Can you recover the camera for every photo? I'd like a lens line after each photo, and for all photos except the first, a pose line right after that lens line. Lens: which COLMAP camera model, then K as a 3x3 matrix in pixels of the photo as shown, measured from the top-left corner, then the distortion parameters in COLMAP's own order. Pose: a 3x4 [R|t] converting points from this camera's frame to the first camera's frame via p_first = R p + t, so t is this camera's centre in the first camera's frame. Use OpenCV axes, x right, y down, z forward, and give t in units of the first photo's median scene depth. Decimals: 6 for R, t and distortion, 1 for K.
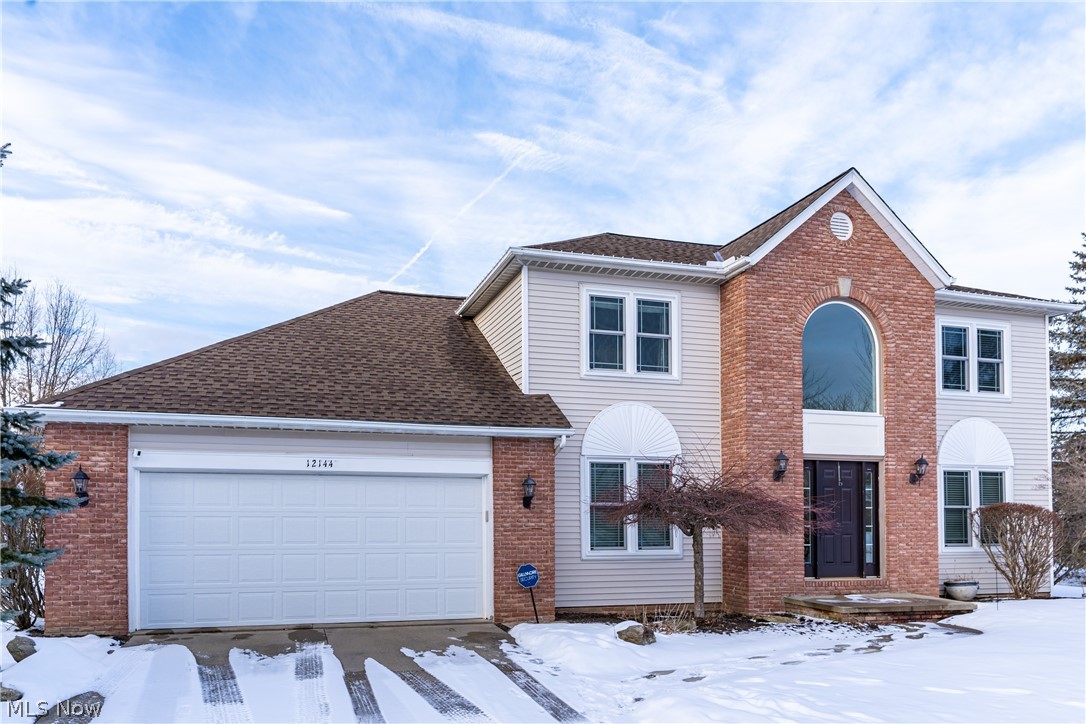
lens RADIAL K [[716.9, 0, 474.0], [0, 716.9, 485.8], [0, 0, 1]] dist [-0.003675, -0.000904]
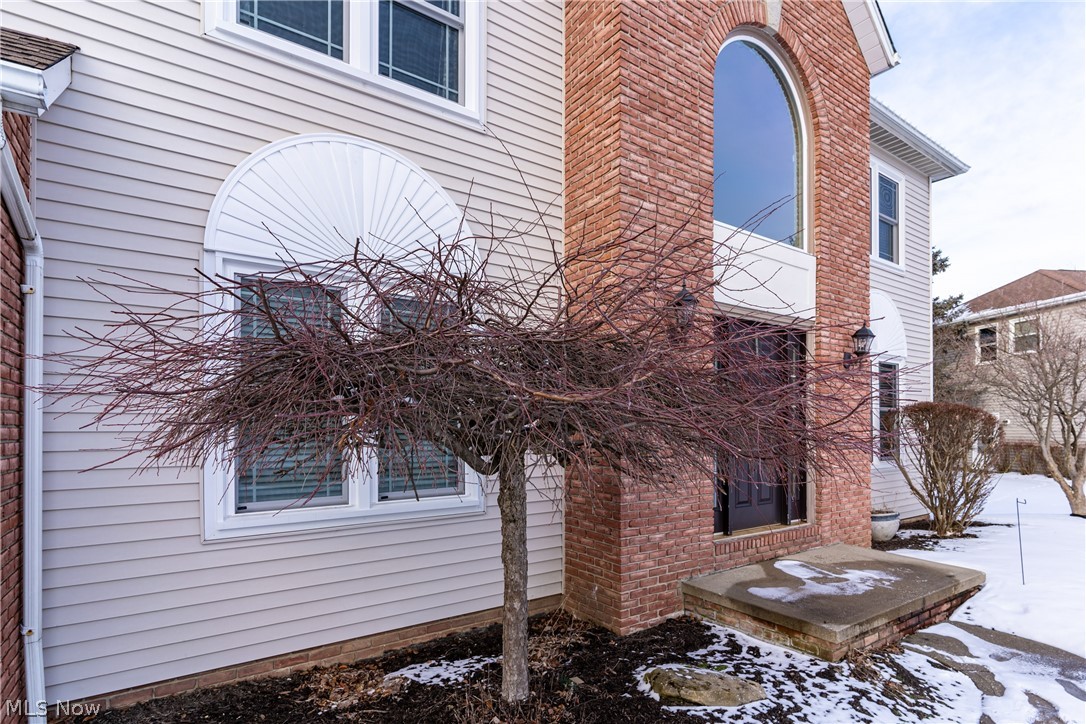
lens RADIAL K [[533.6, 0, 548.0], [0, 533.6, 423.6], [0, 0, 1]] dist [0.000868, -0.000106]
pose [[0.942632, -0.003589, 0.333813, 0.217880], [-0.009053, 0.999300, 0.036308, 0.031936], [-0.333710, -0.037247, 0.941940, 0.675304]]
